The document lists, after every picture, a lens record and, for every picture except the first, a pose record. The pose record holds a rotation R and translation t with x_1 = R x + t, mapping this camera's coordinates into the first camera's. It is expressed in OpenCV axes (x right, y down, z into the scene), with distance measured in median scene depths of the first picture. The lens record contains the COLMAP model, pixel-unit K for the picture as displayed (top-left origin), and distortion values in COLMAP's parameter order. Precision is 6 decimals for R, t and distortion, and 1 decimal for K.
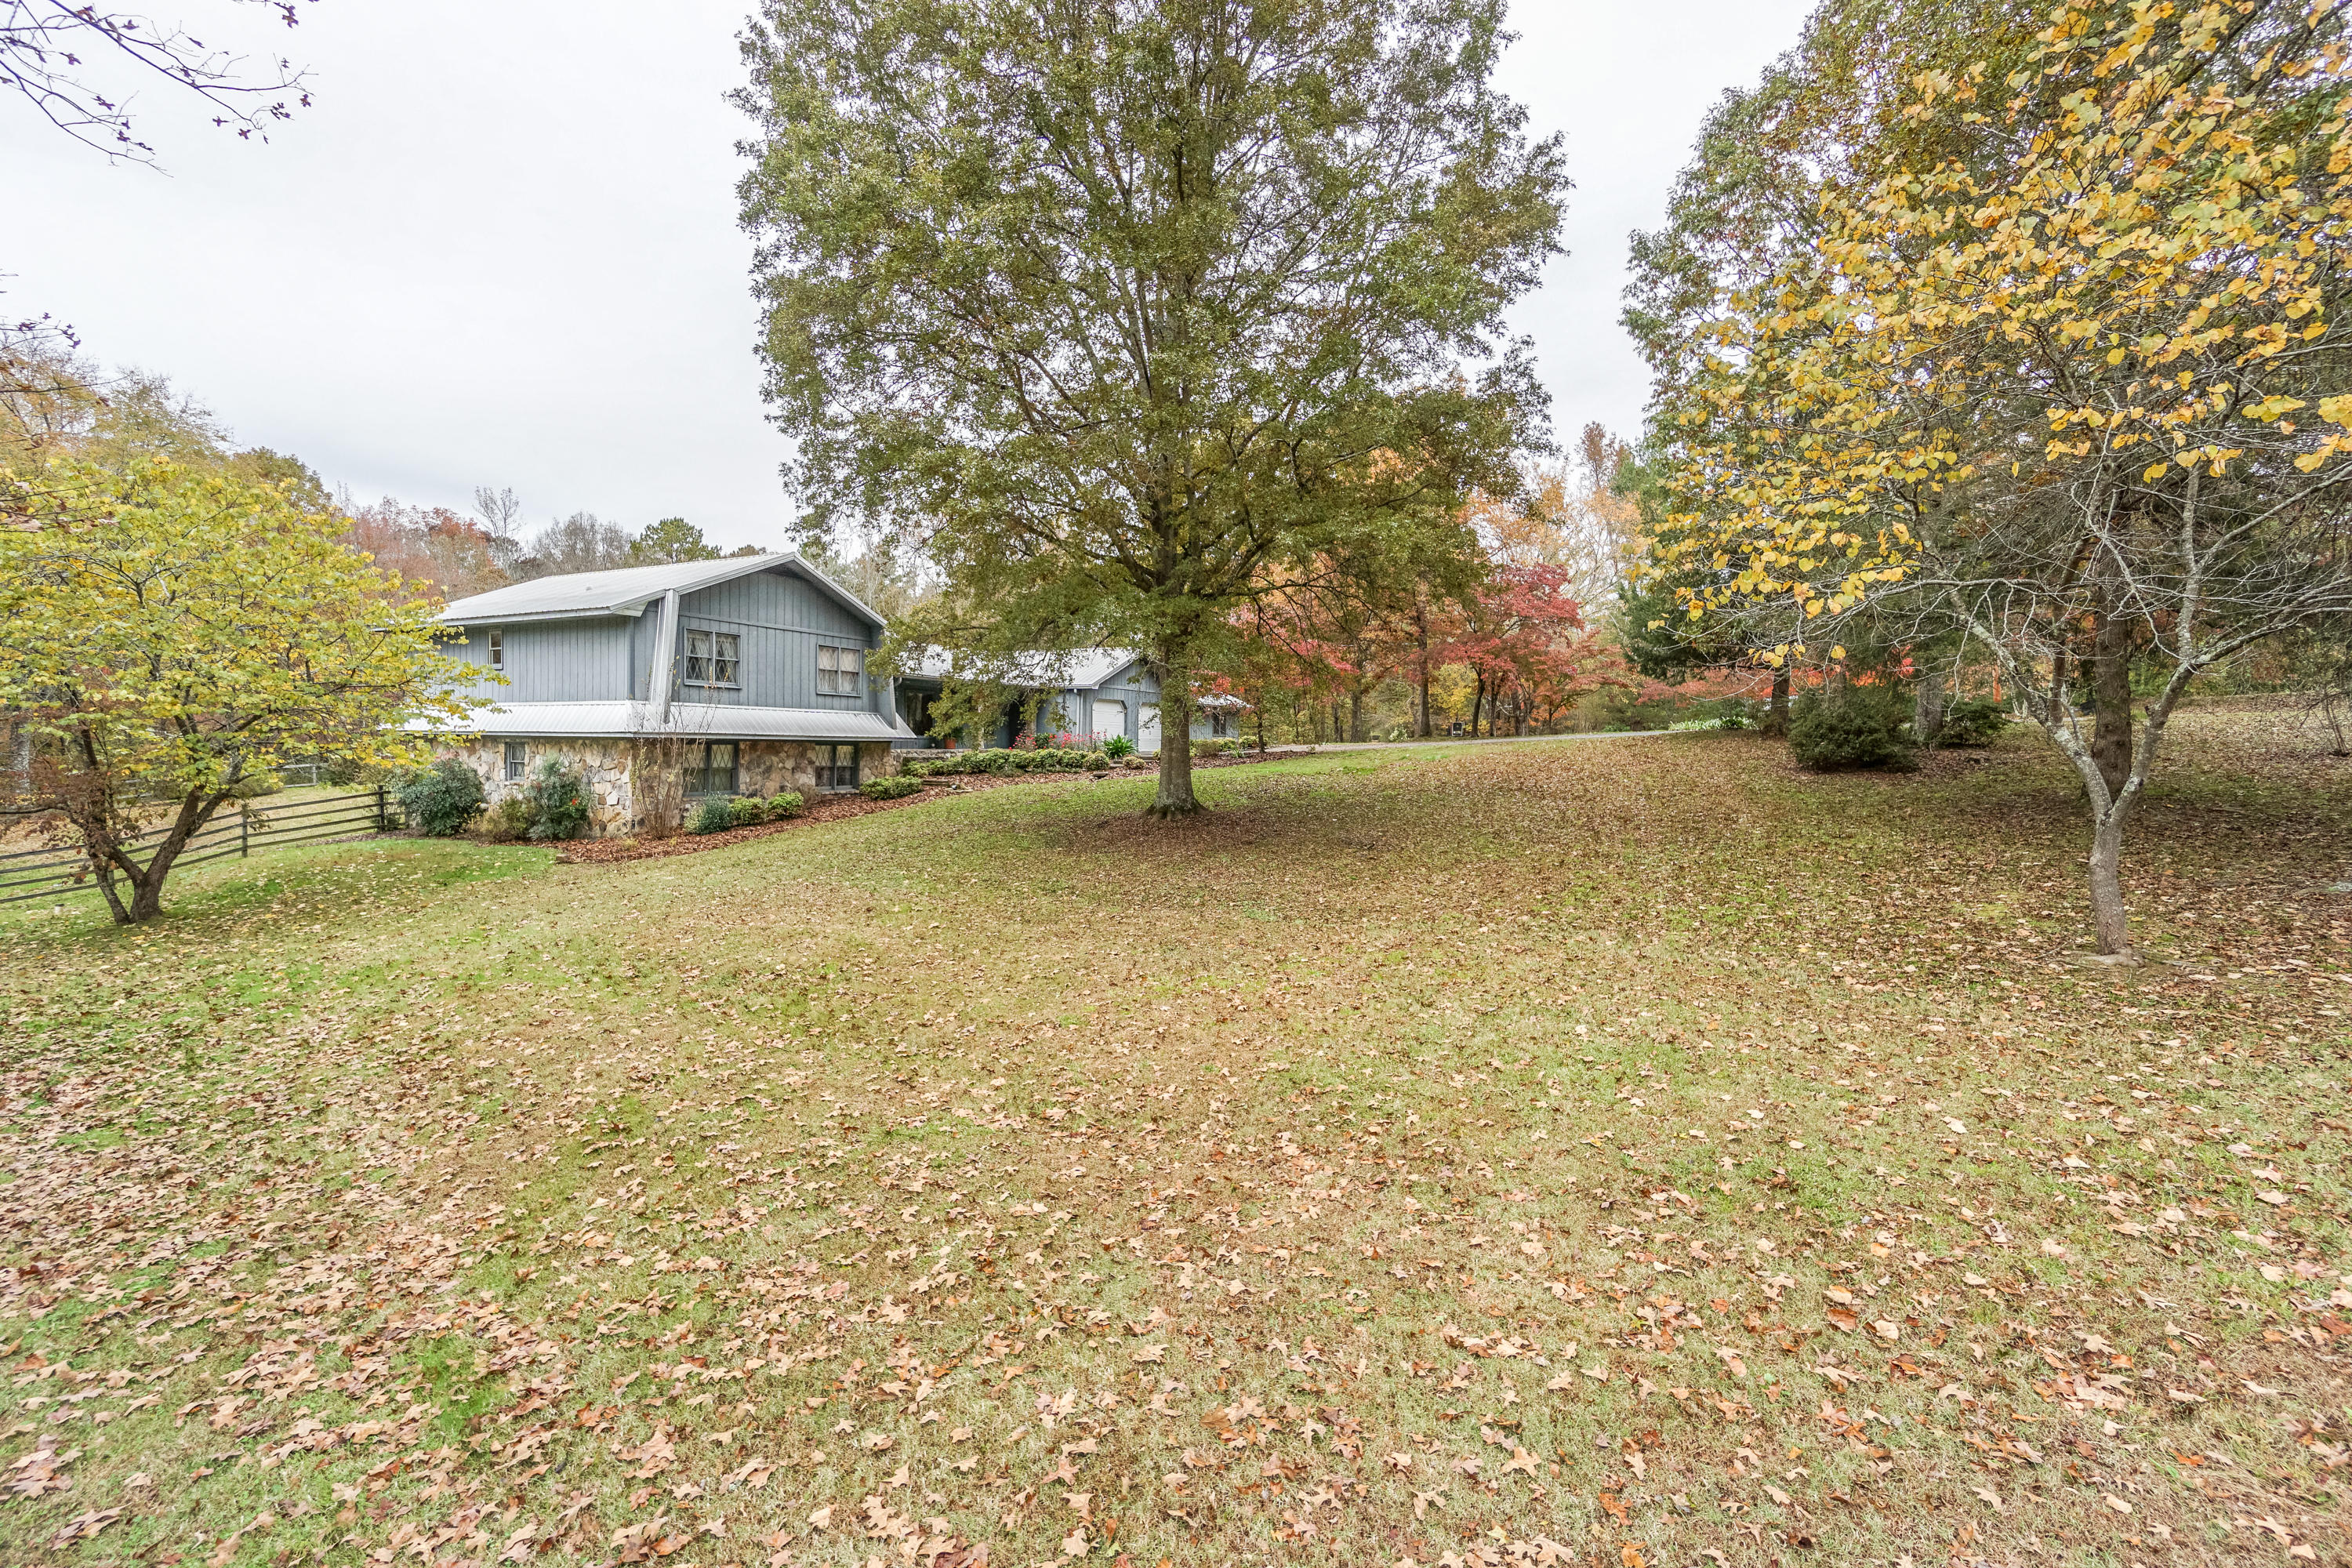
lens RADIAL K [[1031.7, 0, 1179.2], [0, 1031.7, 774.2], [0, 0, 1]] dist [0.003333, 0.000464]
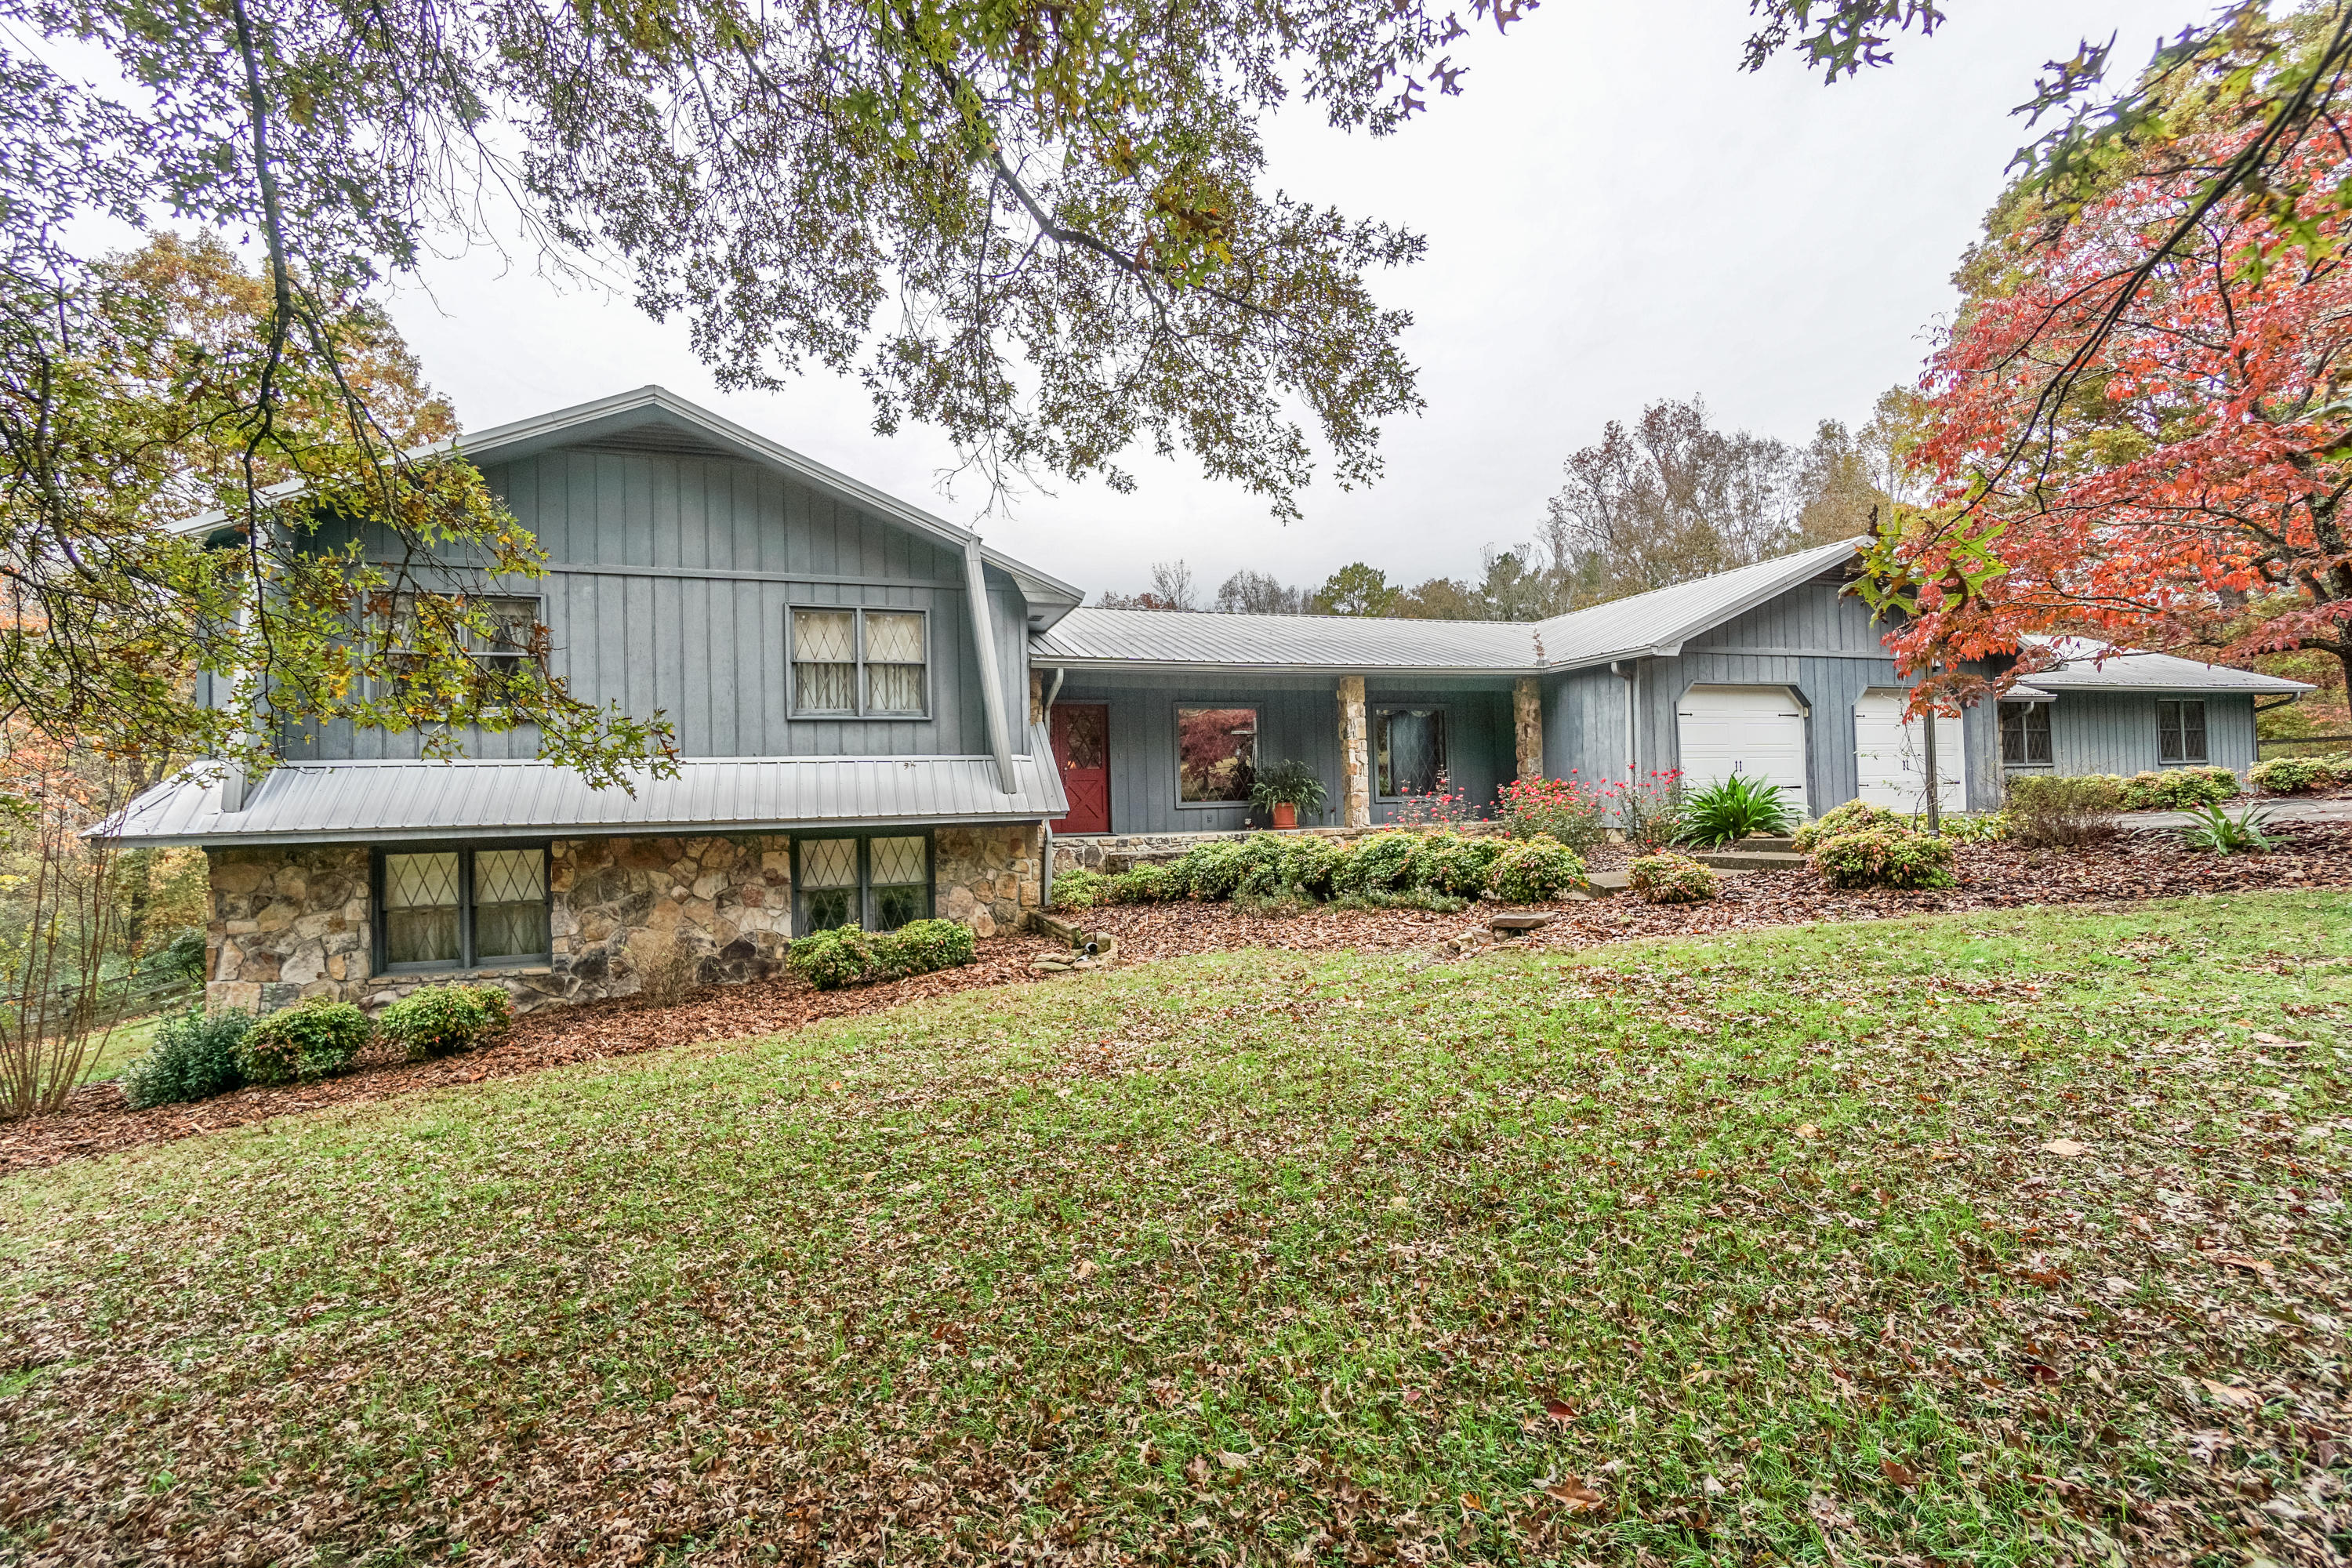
lens RADIAL K [[1031.7, 0, 1179.9], [0, 1031.7, 800.0], [0, 0, 1]] dist [0.003333, 0.000464]
pose [[0.719489, -0.038466, -0.693438, 0.057251], [0.015814, 0.999113, -0.039015, -0.024614], [0.694324, 0.017105, 0.719459, 0.772362]]
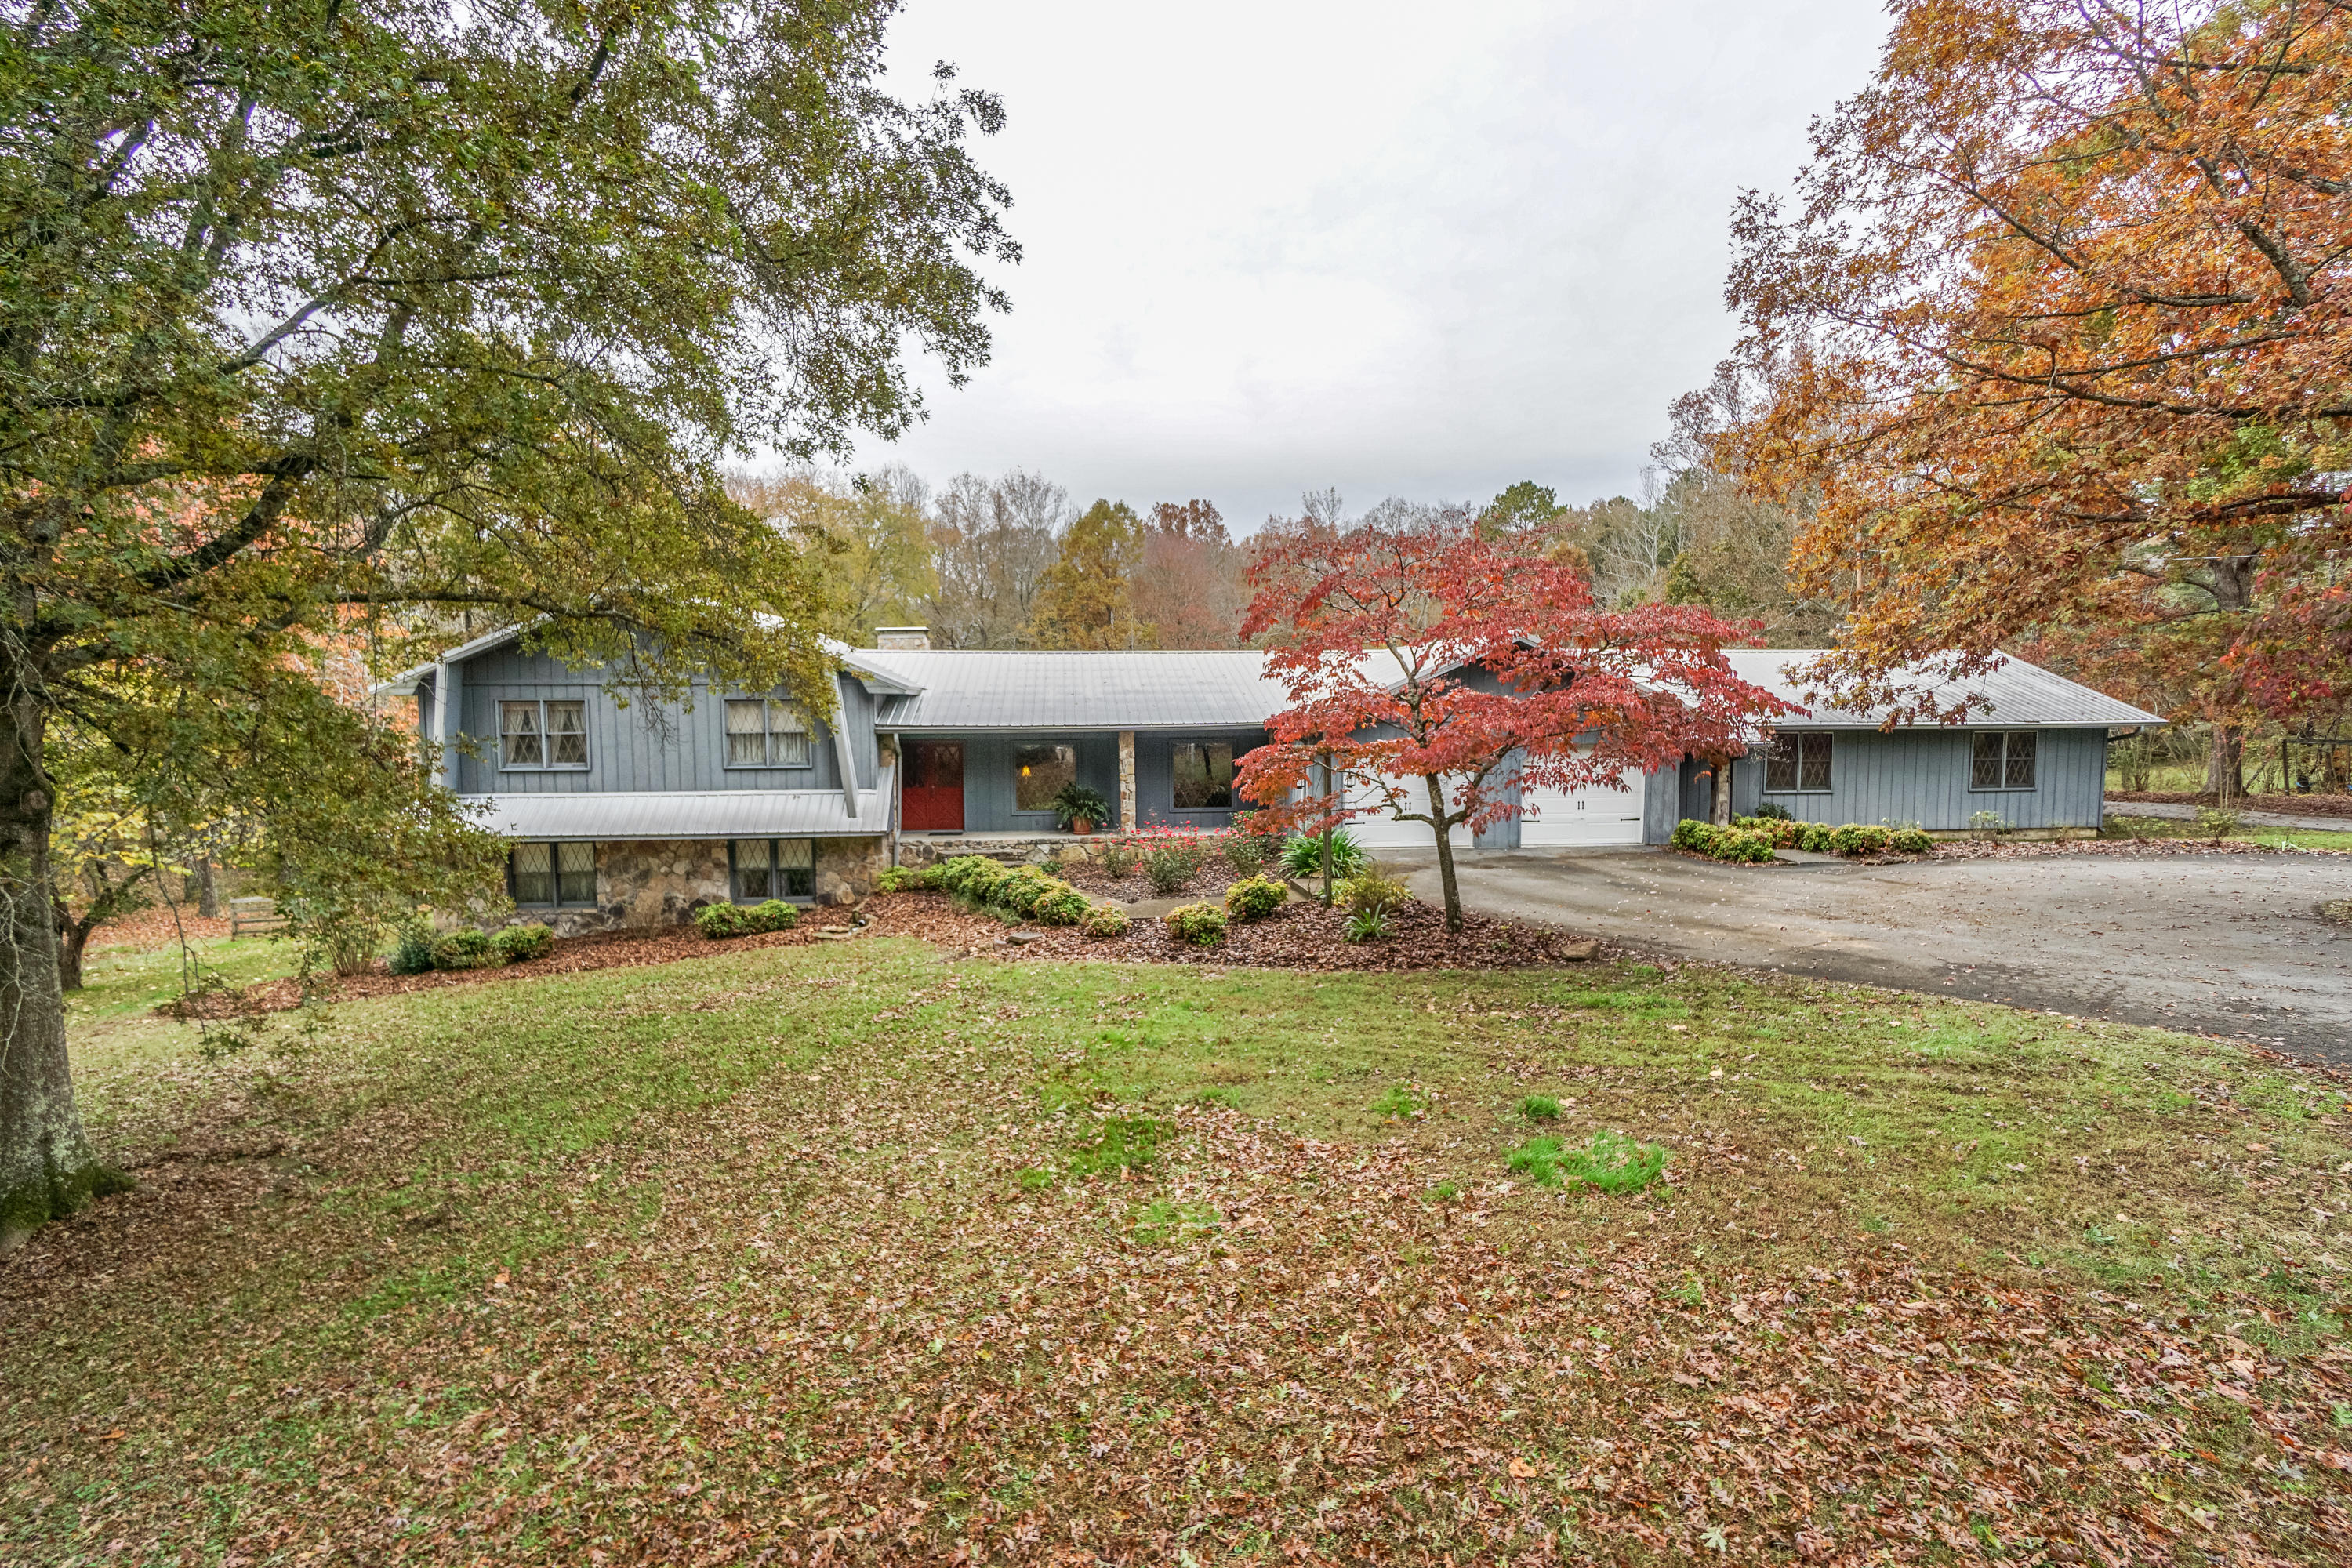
lens RADIAL K [[1031.7, 0, 1161.9], [0, 1031.7, 777.2], [0, 0, 1]] dist [0.003333, 0.000464]
pose [[0.526323, 0.047050, -0.848982, 0.391618], [-0.015264, 0.998830, 0.045891, -0.105425], [0.850148, -0.011195, 0.526425, 0.845433]]
